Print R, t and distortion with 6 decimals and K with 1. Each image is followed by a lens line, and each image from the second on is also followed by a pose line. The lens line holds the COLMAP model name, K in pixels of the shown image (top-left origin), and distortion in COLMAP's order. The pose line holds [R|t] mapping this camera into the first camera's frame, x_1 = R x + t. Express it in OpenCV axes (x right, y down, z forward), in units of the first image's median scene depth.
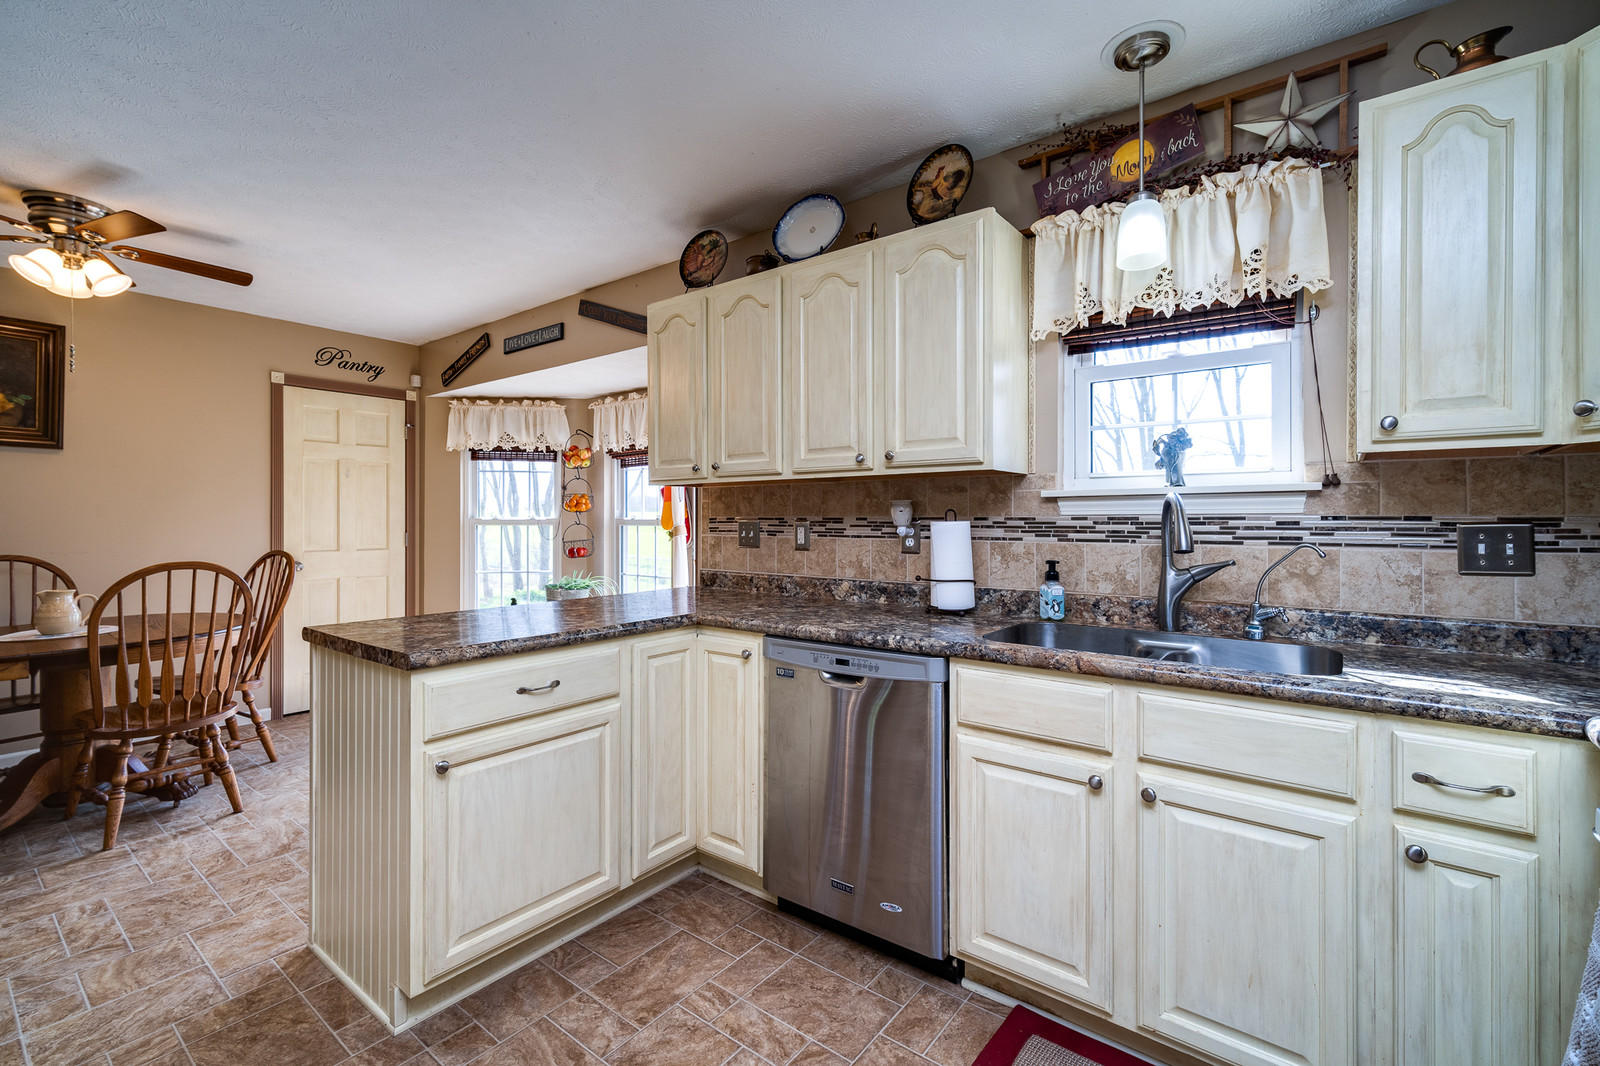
lens RADIAL K [[698.1, 0, 799.3], [0, 698.1, 520.9], [0, 0, 1]] dist [0.003268, -0.000740]
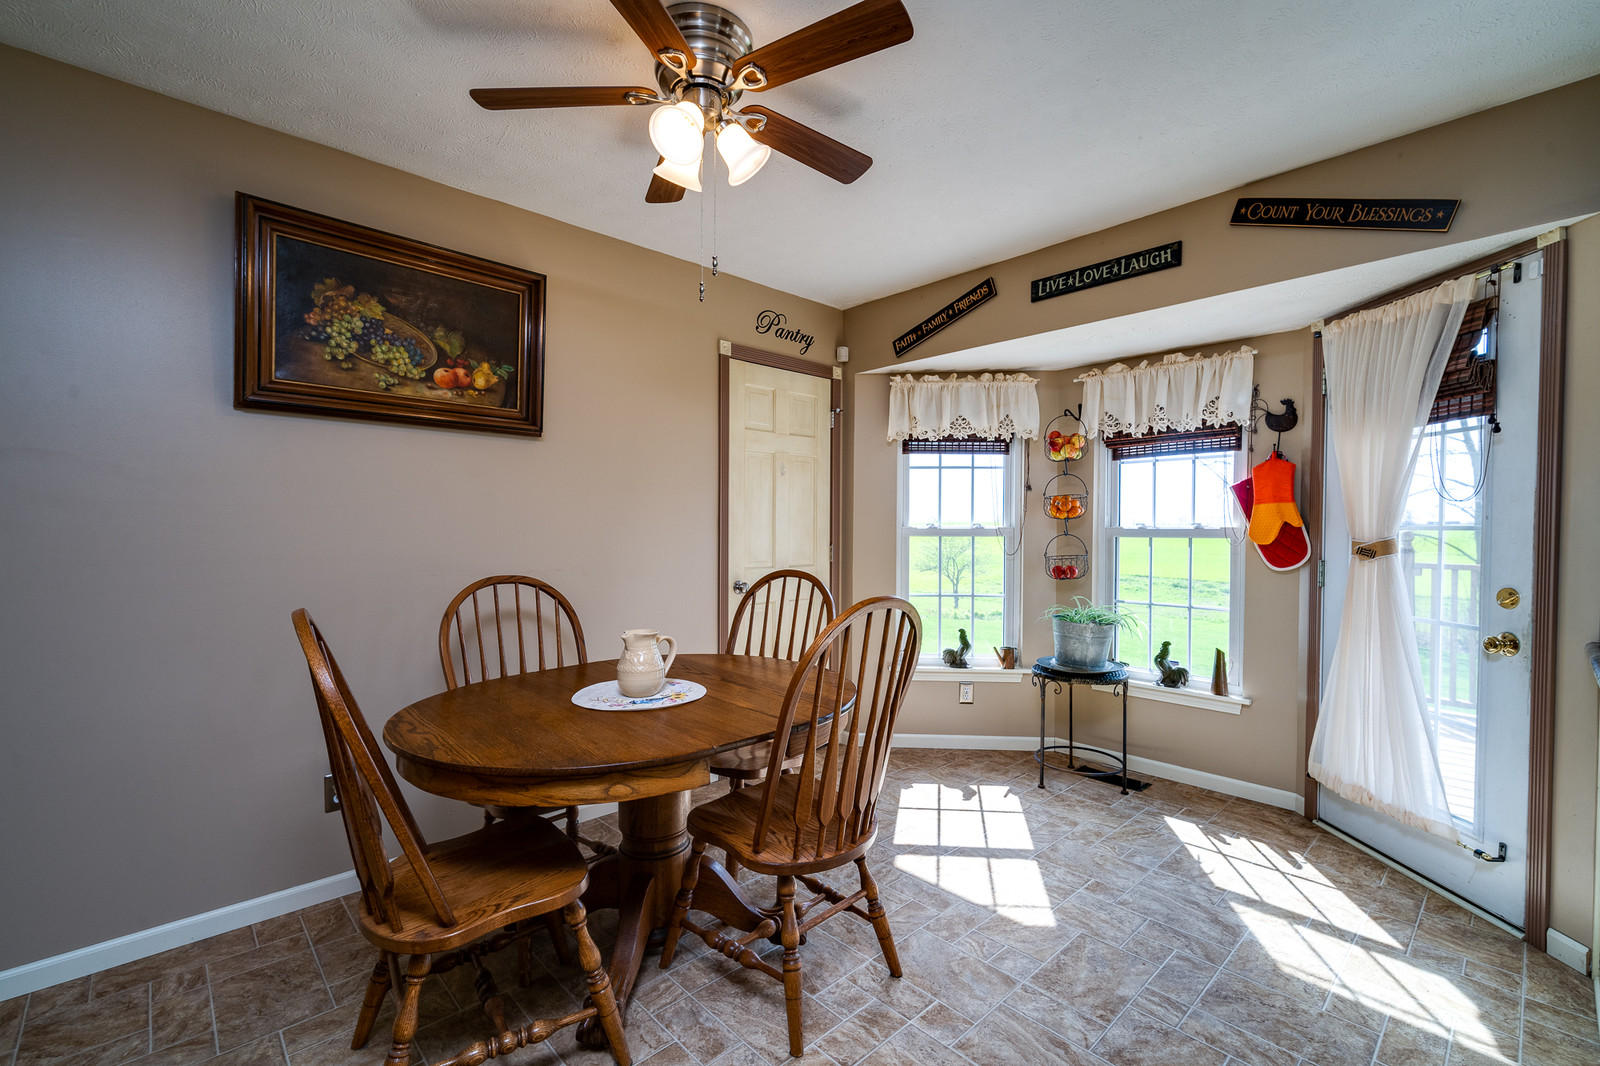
lens RADIAL K [[698.1, 0, 802.4], [0, 698.1, 540.6], [0, 0, 1]] dist [0.003268, -0.000740]
pose [[0.988390, 0.002490, -0.151916, -0.802692], [-0.000327, 0.999898, 0.014262, 0.000326], [0.151936, -0.014047, 0.988290, 0.350547]]
